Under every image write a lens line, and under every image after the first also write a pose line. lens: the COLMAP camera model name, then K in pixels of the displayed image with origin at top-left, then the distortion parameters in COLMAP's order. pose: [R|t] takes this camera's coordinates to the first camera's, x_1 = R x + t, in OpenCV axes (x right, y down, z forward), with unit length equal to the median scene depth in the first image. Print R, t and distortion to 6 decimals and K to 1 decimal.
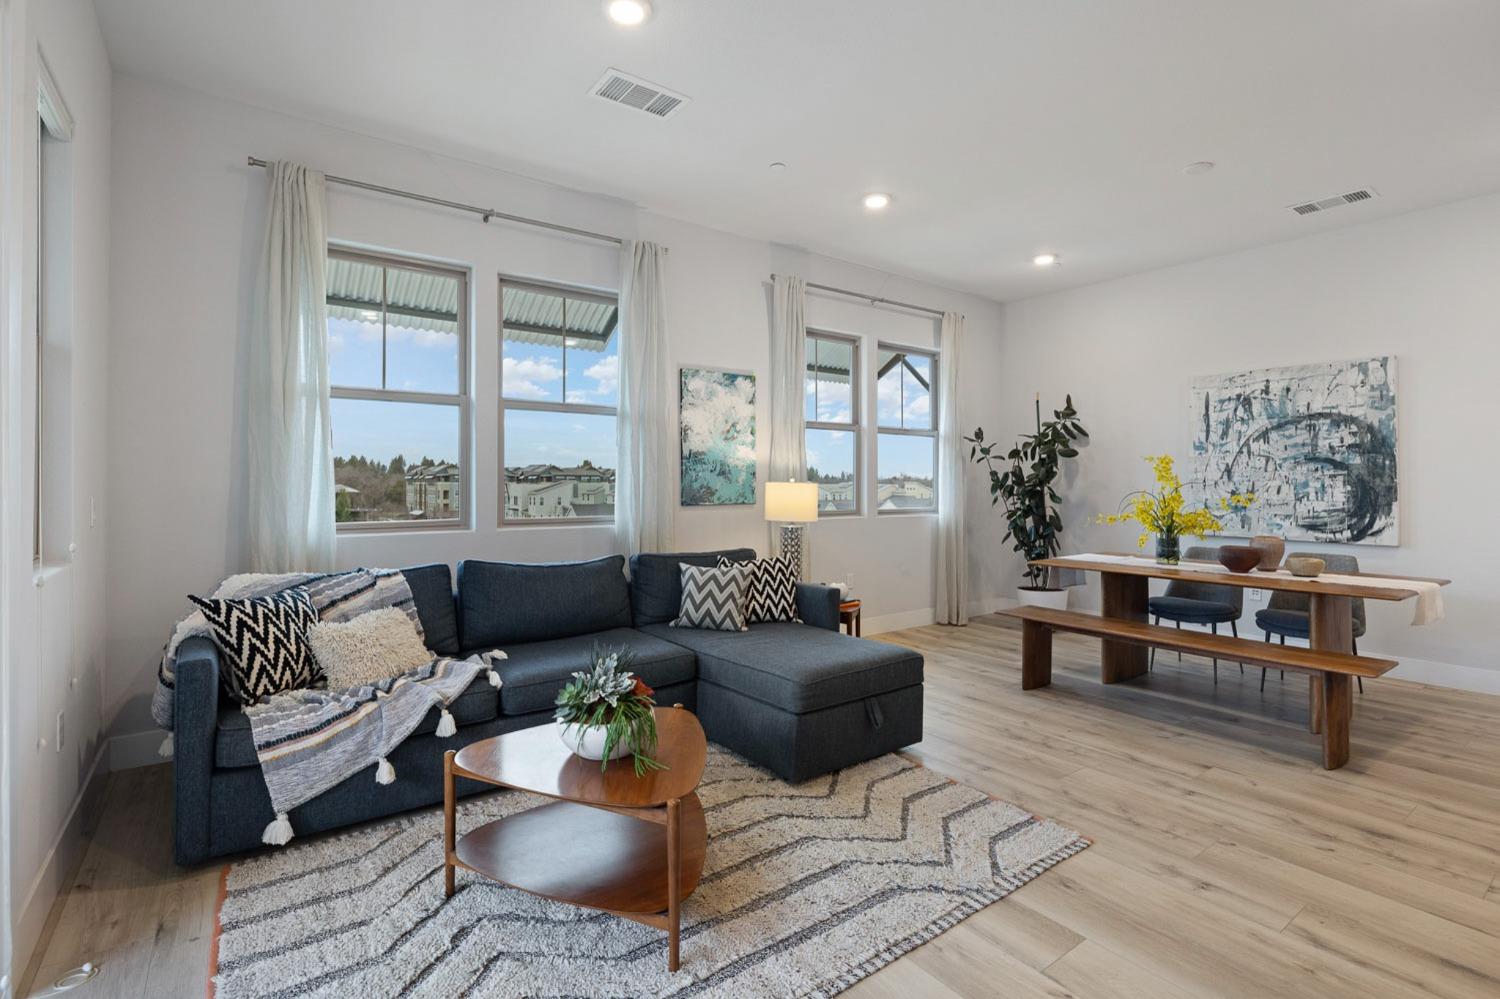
lens RADIAL K [[708.4, 0, 749.1], [0, 708.4, 479.5], [0, 0, 1]] dist [0.002141, 0.000225]
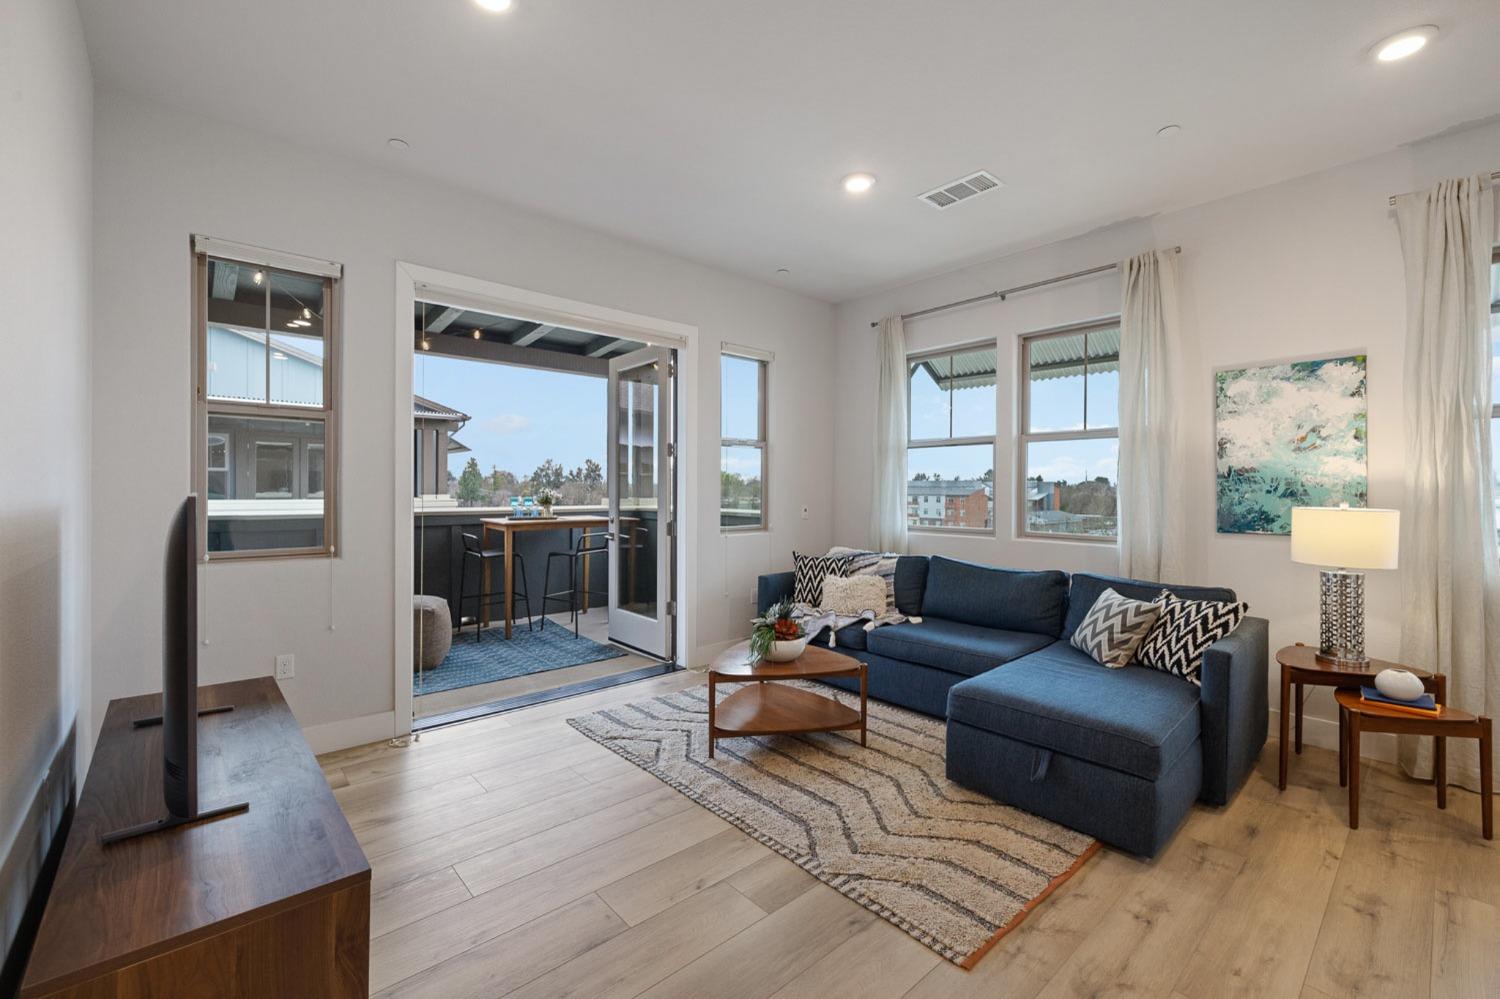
lens RADIAL K [[631.8, 0, 744.7], [0, 631.8, 488.4], [0, 0, 1]] dist [-0.000661, -0.000028]
pose [[0.080105, -0.004171, -0.996778, 0.615483], [-0.001729, 0.999989, -0.004323, -0.011868], [0.996785, 0.002070, 0.080097, 0.365177]]
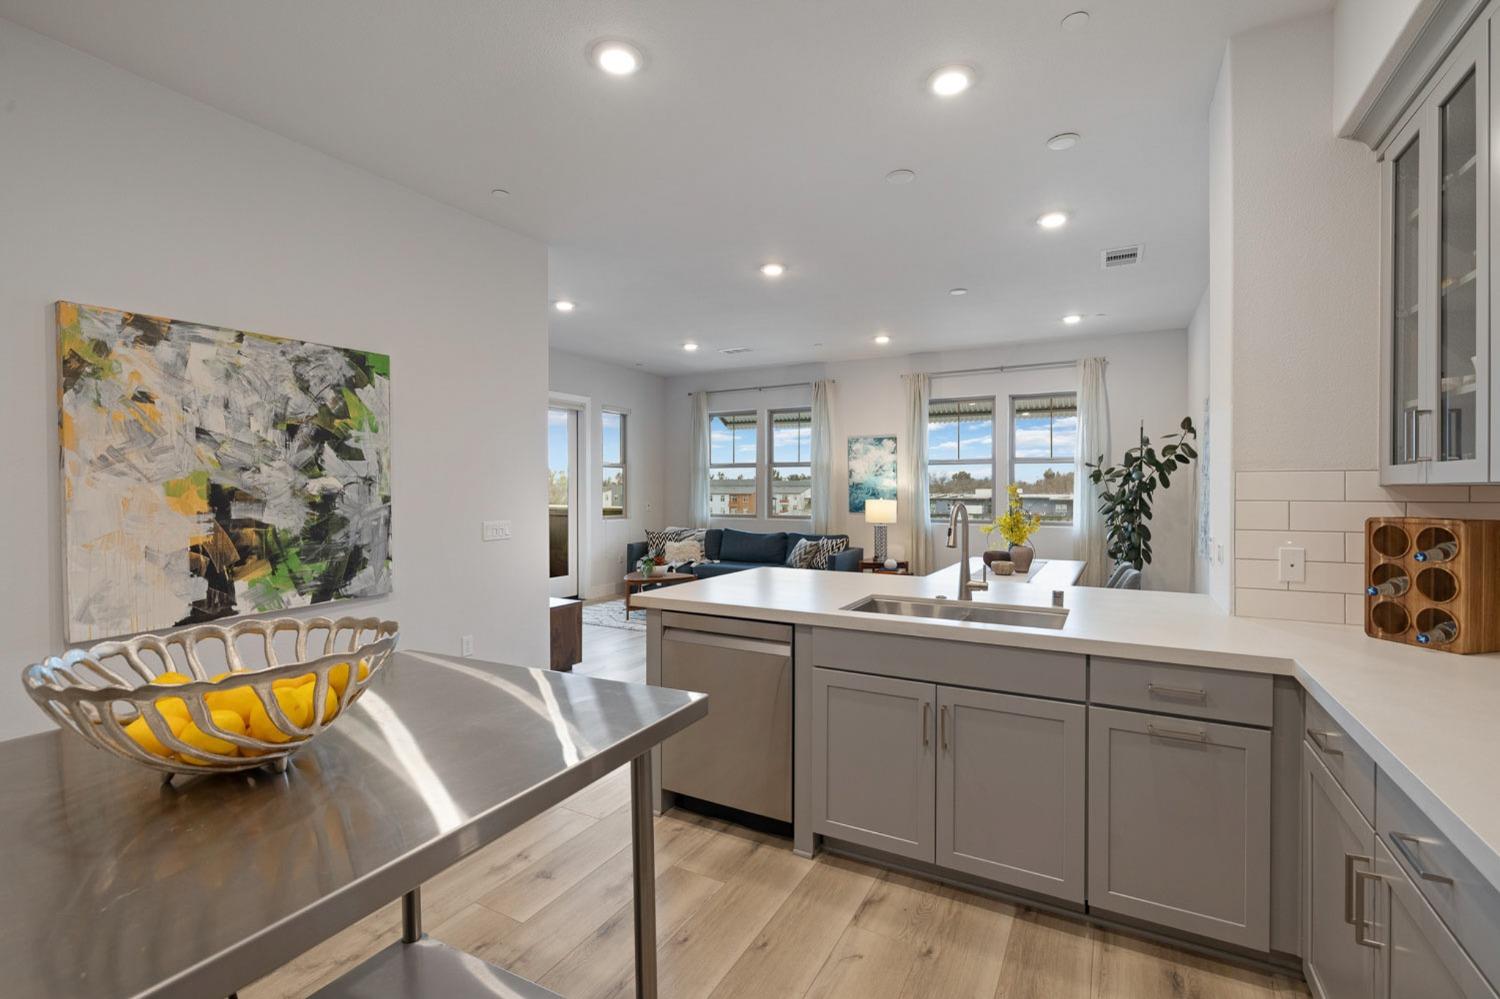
lens RADIAL K [[672.9, 0, 752.9], [0, 672.9, 491.9], [0, 0, 1]] dist [-0.013342, -0.000145]
pose [[0.410725, 0.000733, -0.911759, 1.418178], [0.004111, 0.999988, 0.002656, -0.021963], [0.911750, -0.004839, 0.410717, 0.031186]]
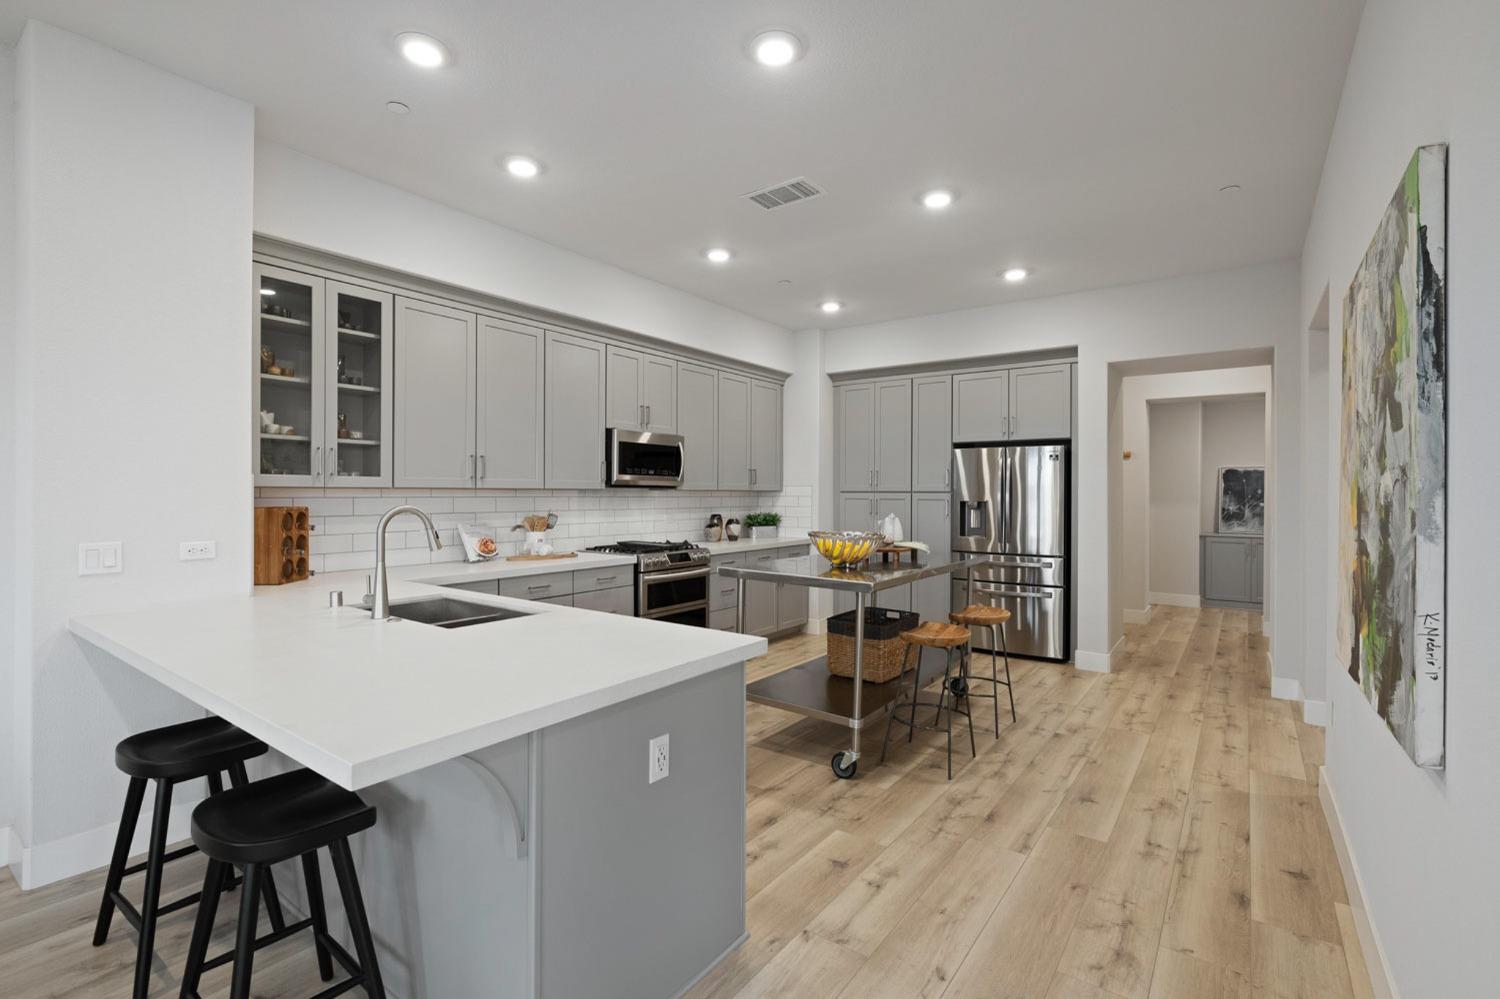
lens RADIAL K [[672.9, 0, 757.5], [0, 672.9, 491.6], [0, 0, 1]] dist [-0.013342, -0.000145]
pose [[-0.293495, -0.000252, 0.955961, 0.410158], [-0.007573, 0.999969, -0.002061, -0.021424], [-0.955931, -0.007844, -0.293488, 0.311073]]
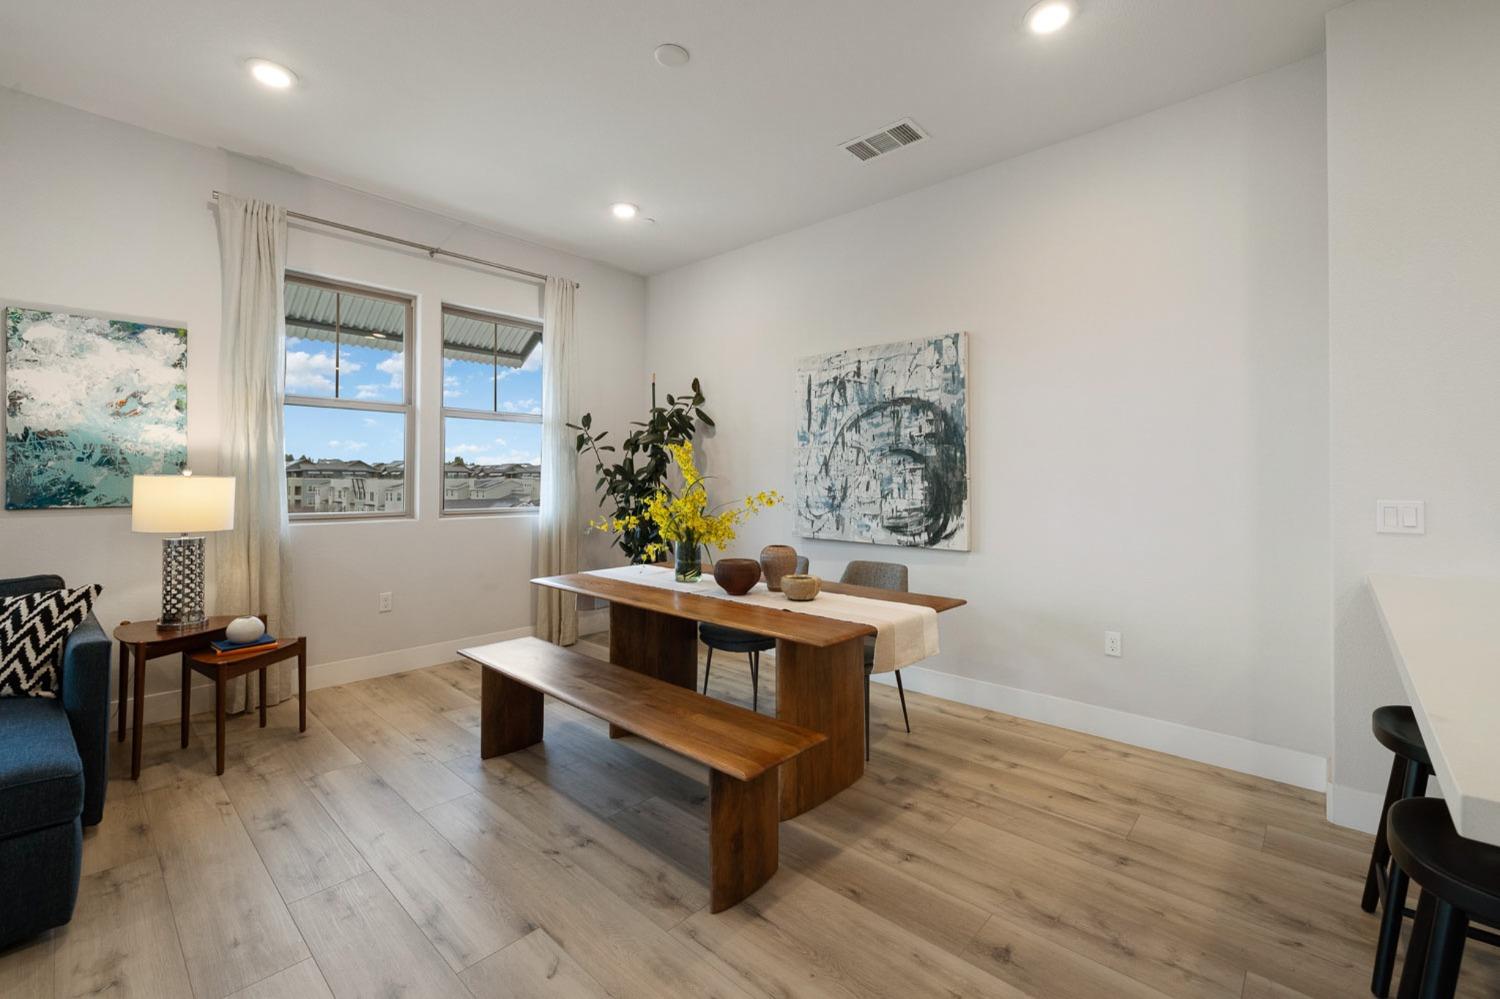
lens RADIAL K [[631.8, 0, 752.5], [0, 631.8, 473.2], [0, 0, 1]] dist [-0.000661, -0.000028]
pose [[0.982936, 0.003239, 0.183917, 0.489894], [-0.002331, 0.999984, -0.005152, 0.003316], [-0.183931, 0.004636, 0.982928, 0.275279]]
